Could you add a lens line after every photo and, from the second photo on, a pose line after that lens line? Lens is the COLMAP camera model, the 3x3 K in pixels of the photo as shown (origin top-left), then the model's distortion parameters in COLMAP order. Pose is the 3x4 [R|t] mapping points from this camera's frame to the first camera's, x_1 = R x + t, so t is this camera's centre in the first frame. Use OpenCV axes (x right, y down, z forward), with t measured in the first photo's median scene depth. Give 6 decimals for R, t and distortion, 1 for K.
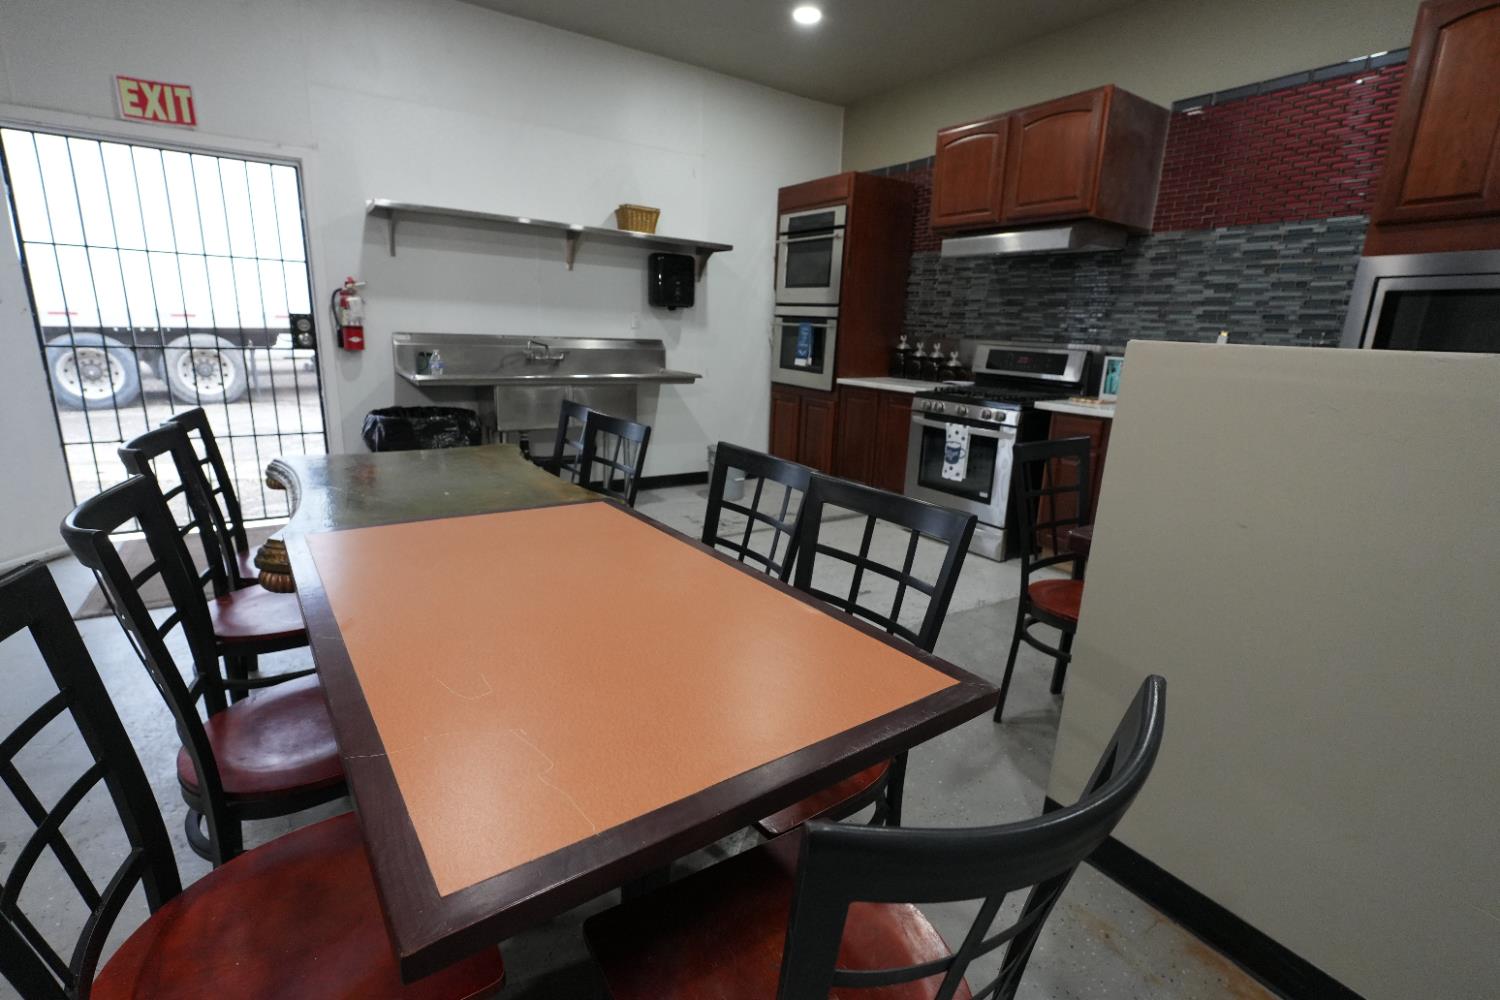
lens RADIAL K [[680.9, 0, 746.2], [0, 680.9, 496.0], [0, 0, 1]] dist [-0.017681, 0.006012]
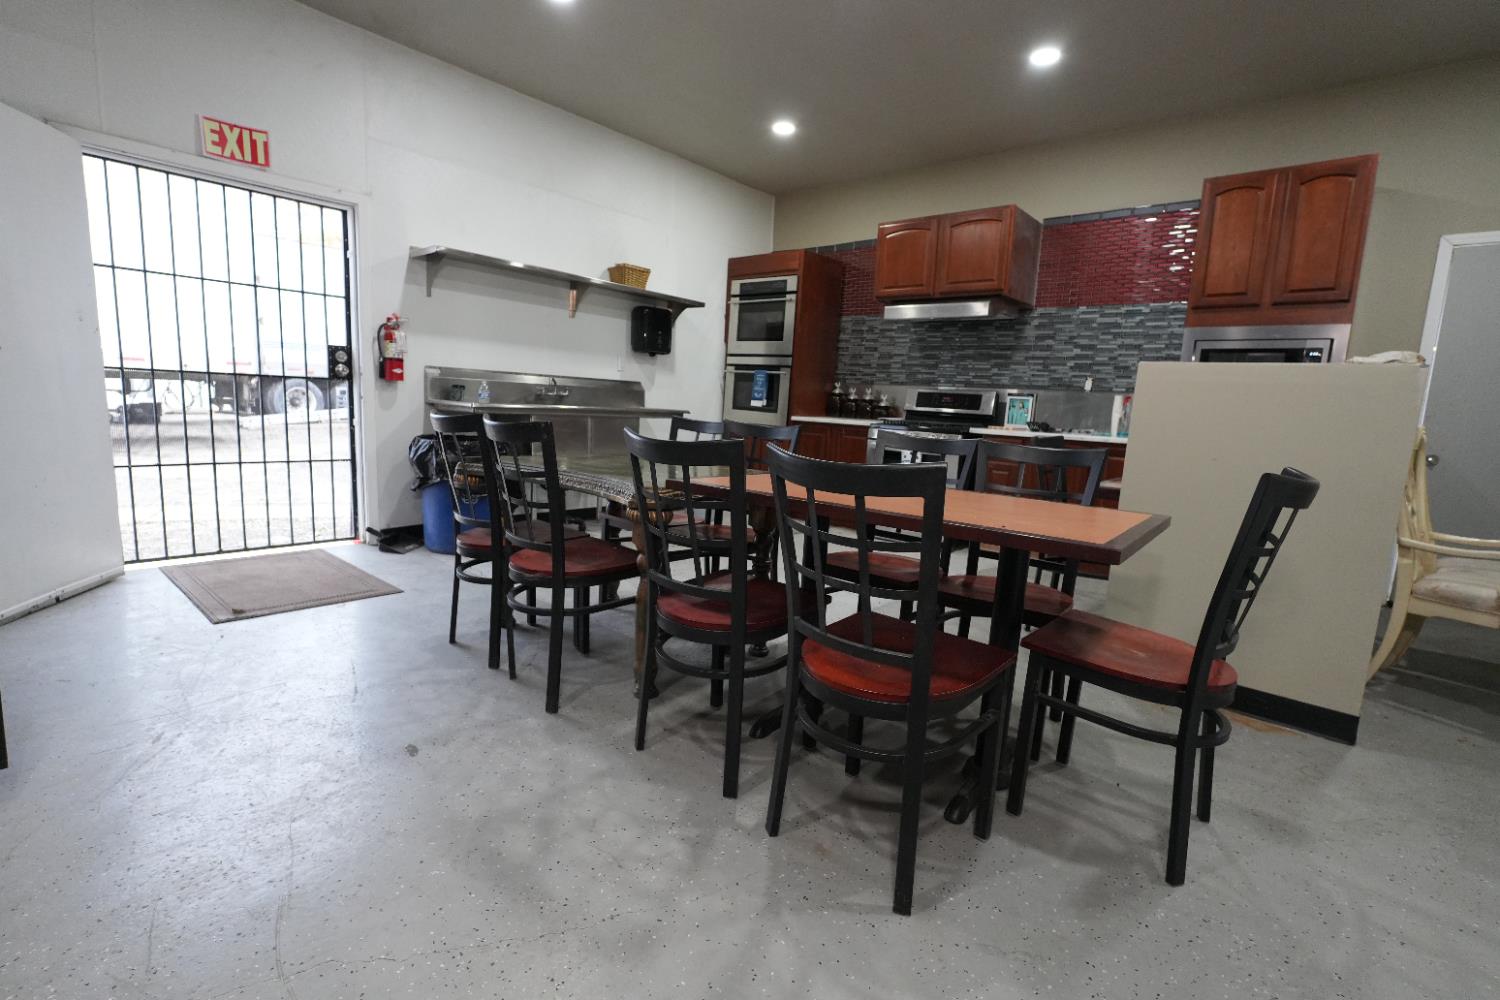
lens RADIAL K [[680.9, 0, 746.2], [0, 680.9, 496.0], [0, 0, 1]] dist [-0.017681, 0.006012]
pose [[0.966062, -0.024119, 0.257180, -0.299853], [0.046725, 0.995524, -0.082153, 0.071914], [-0.254047, 0.091382, 0.962865, -0.136133]]
